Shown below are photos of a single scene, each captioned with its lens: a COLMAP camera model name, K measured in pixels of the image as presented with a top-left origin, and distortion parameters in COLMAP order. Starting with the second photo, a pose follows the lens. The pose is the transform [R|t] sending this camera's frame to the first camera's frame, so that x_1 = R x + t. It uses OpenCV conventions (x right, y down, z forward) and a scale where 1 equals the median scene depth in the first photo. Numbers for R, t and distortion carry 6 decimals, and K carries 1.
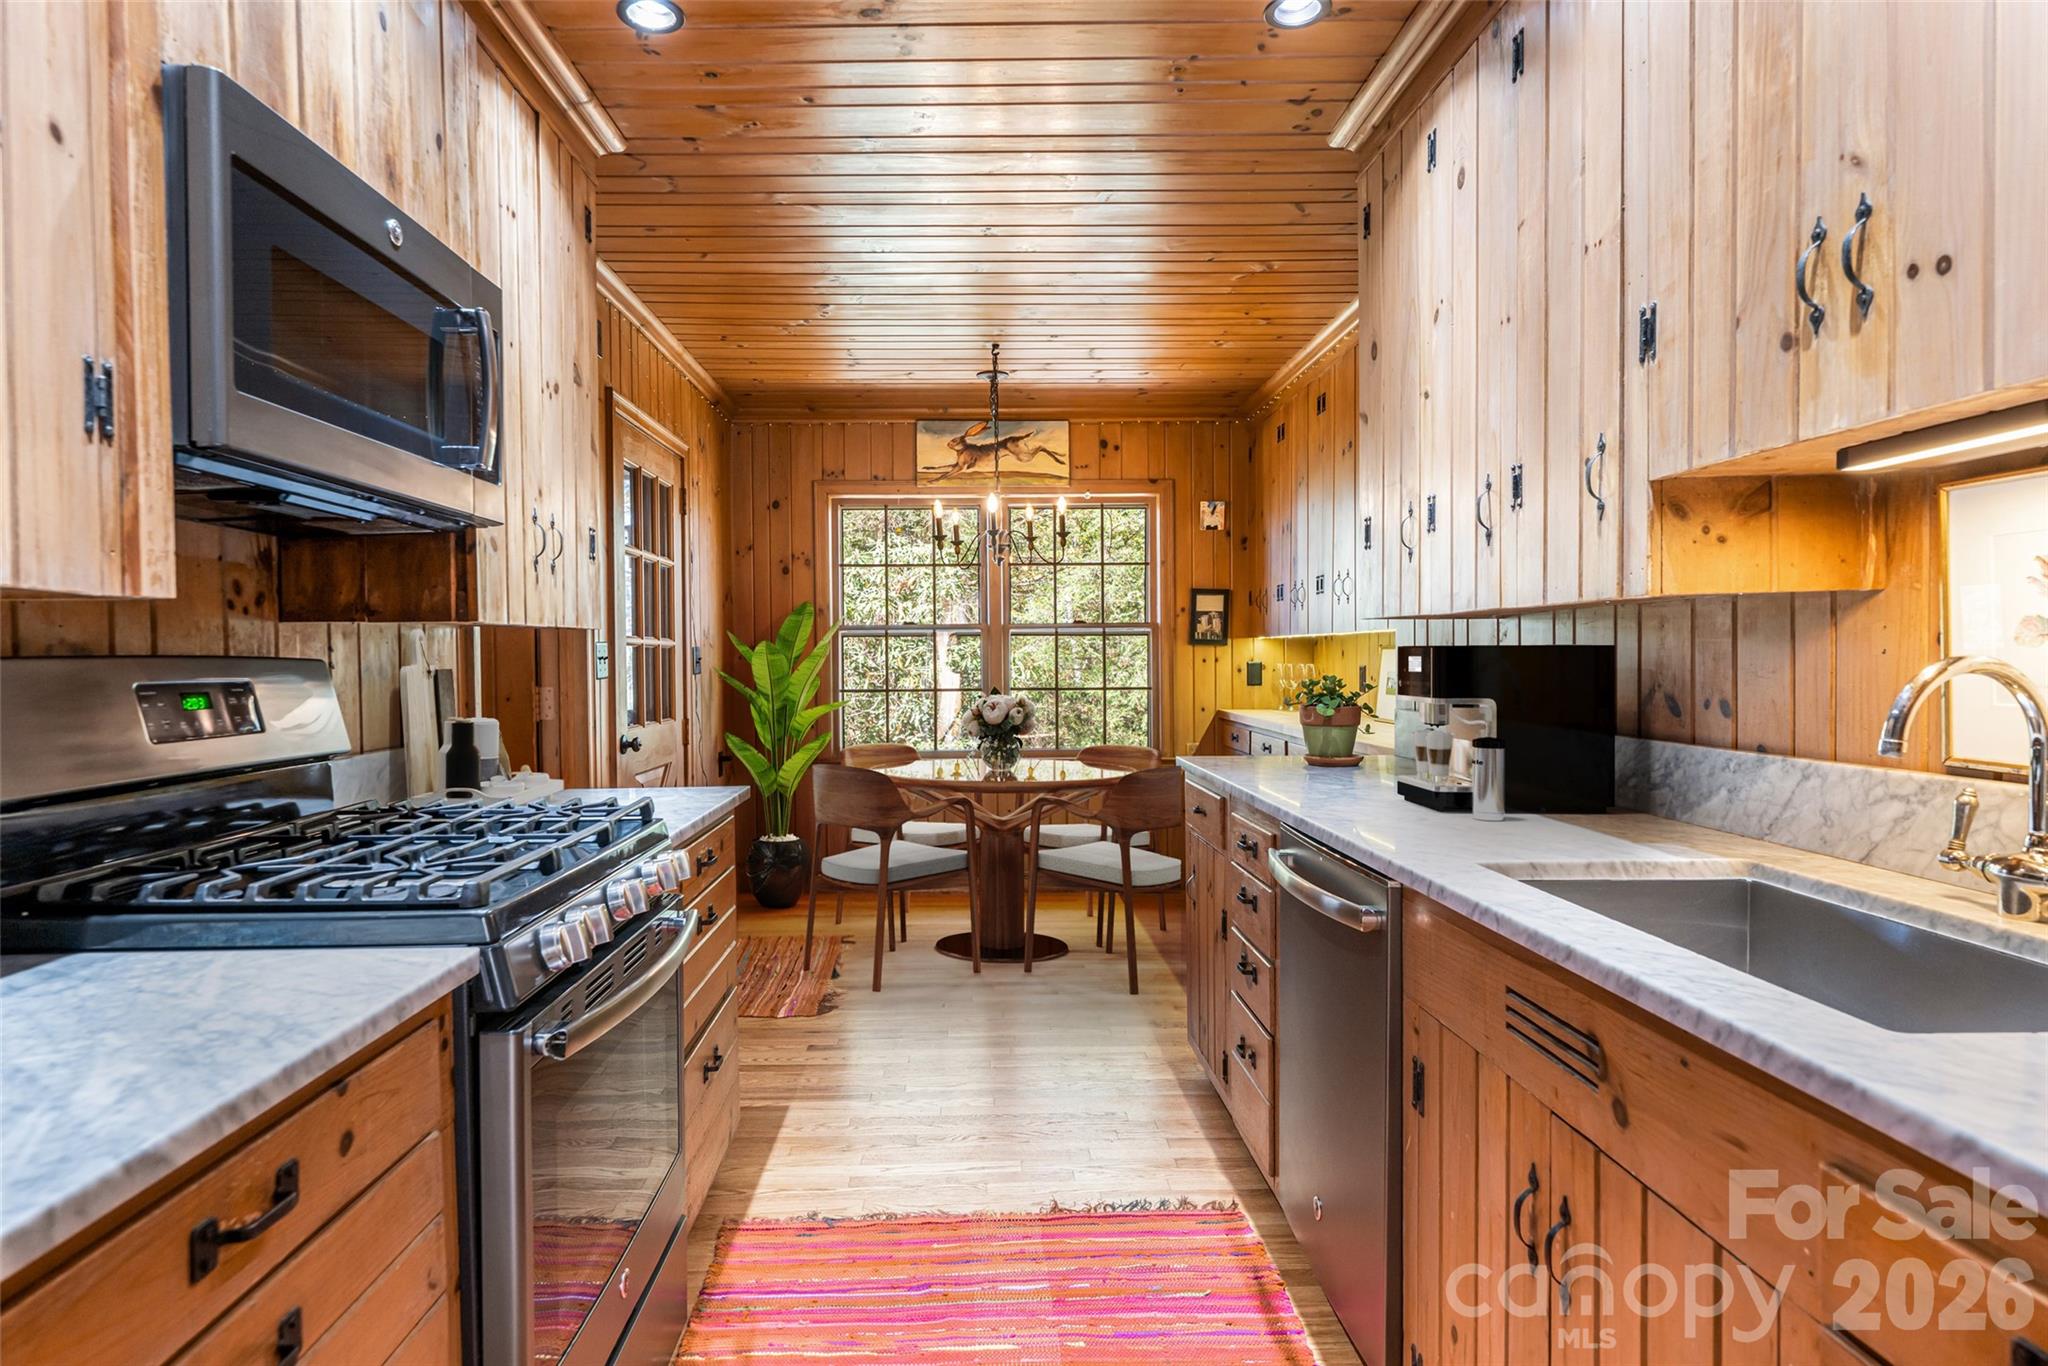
lens RADIAL K [[1120.1, 0, 1005.4], [0, 1120.1, 677.7], [0, 0, 1]] dist [-0.000112, 0.000004]
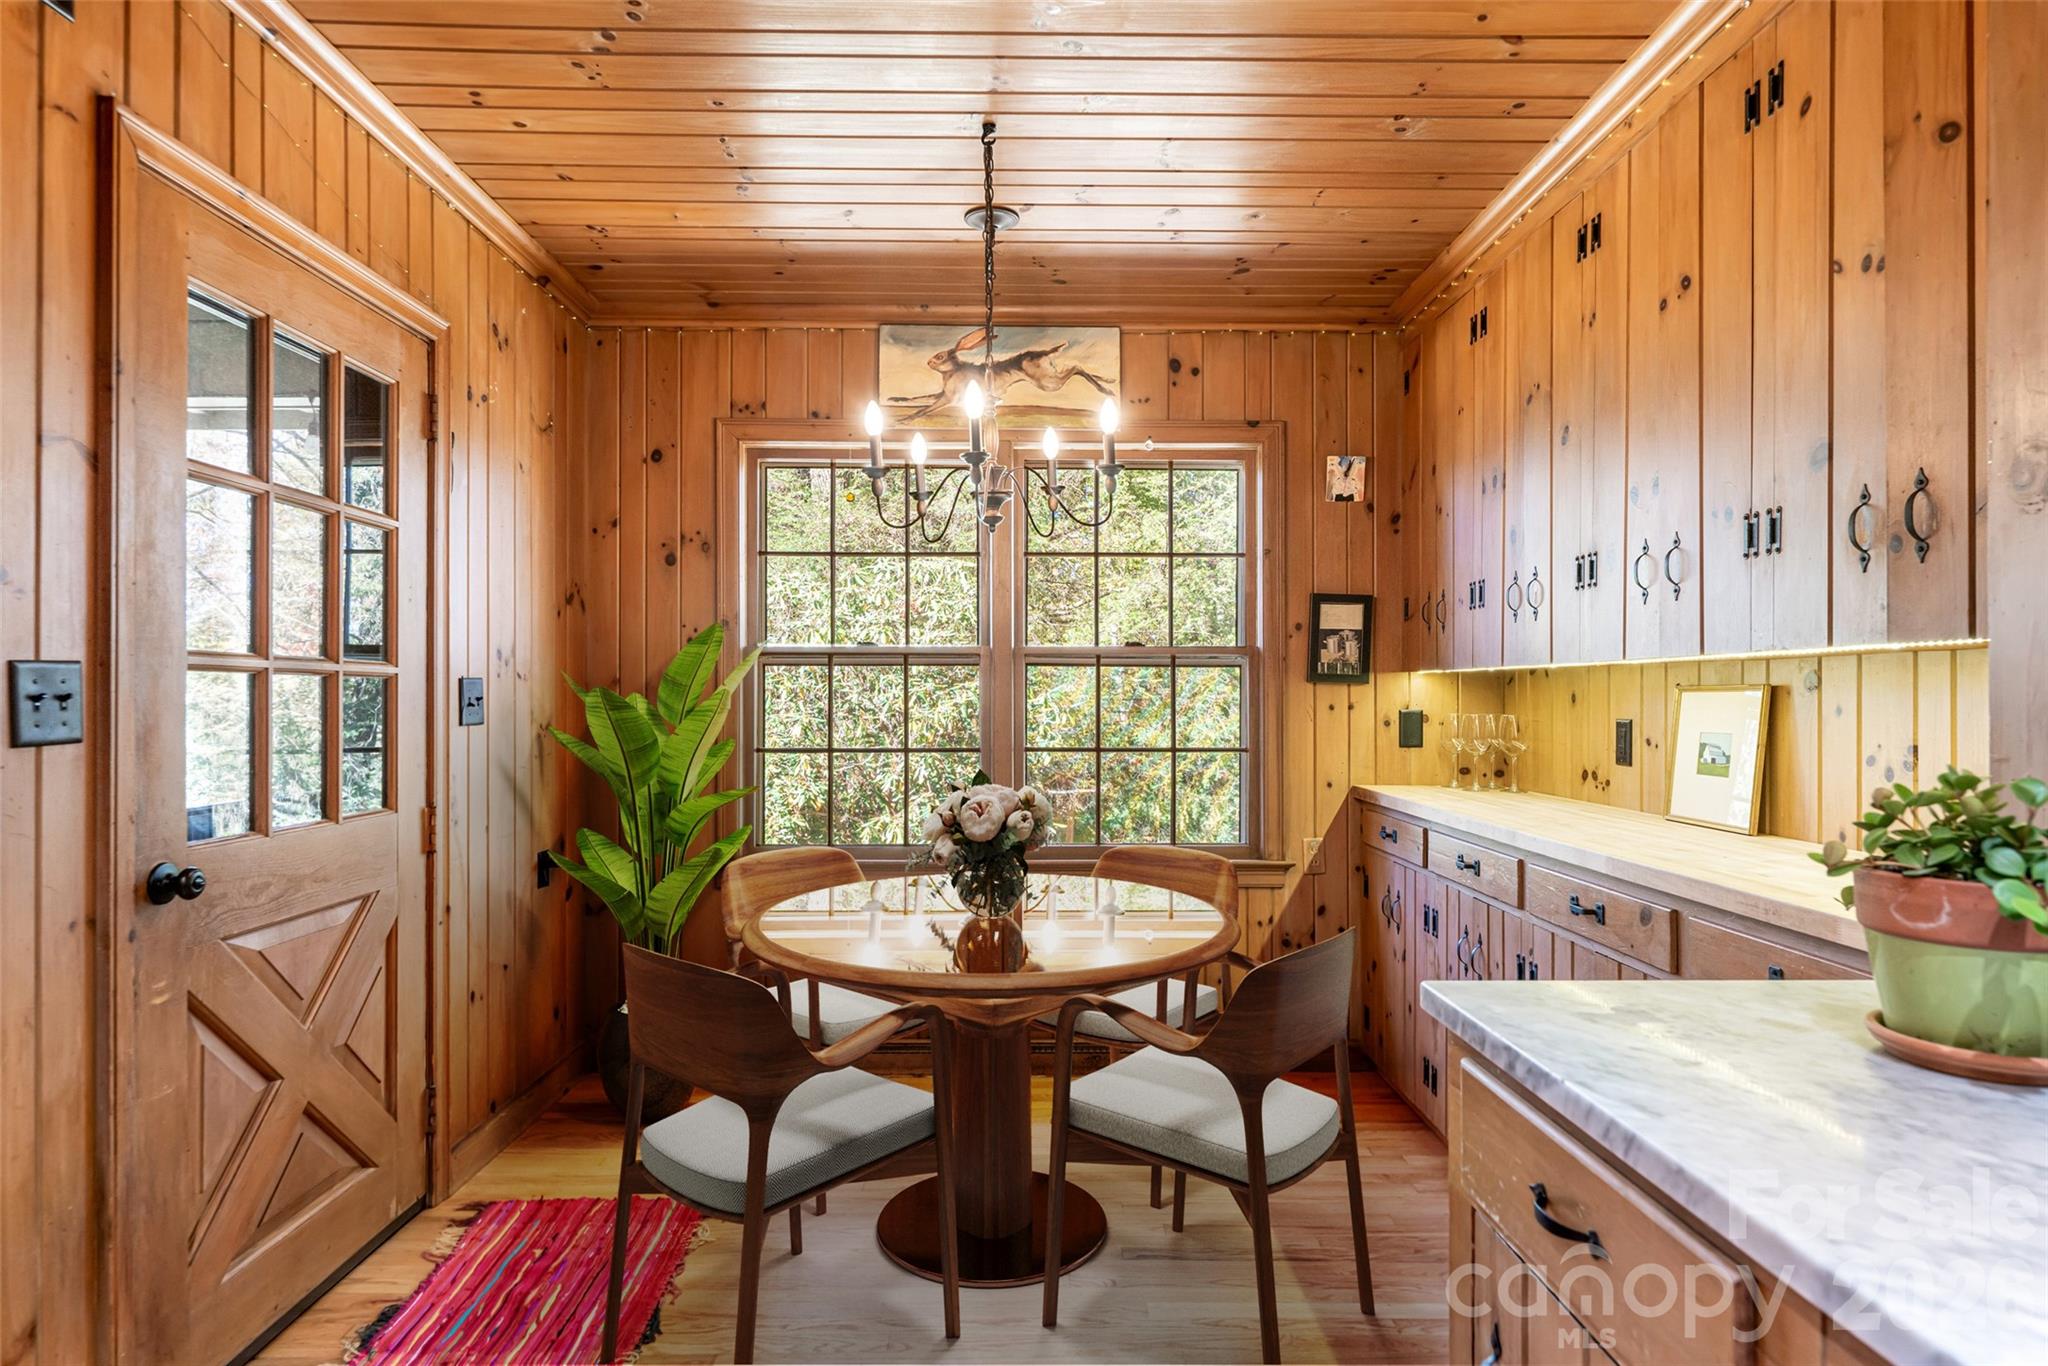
lens RADIAL K [[1219.7, 0, 1036.1], [0, 1219.7, 686.3], [0, 0, 1]] dist [-0.002881, 0.003274]
pose [[0.999944, 0.008083, -0.006789, 0.015407], [-0.008263, 0.999603, -0.026941, -0.007350], [0.006568, 0.026996, 0.999614, 0.314193]]
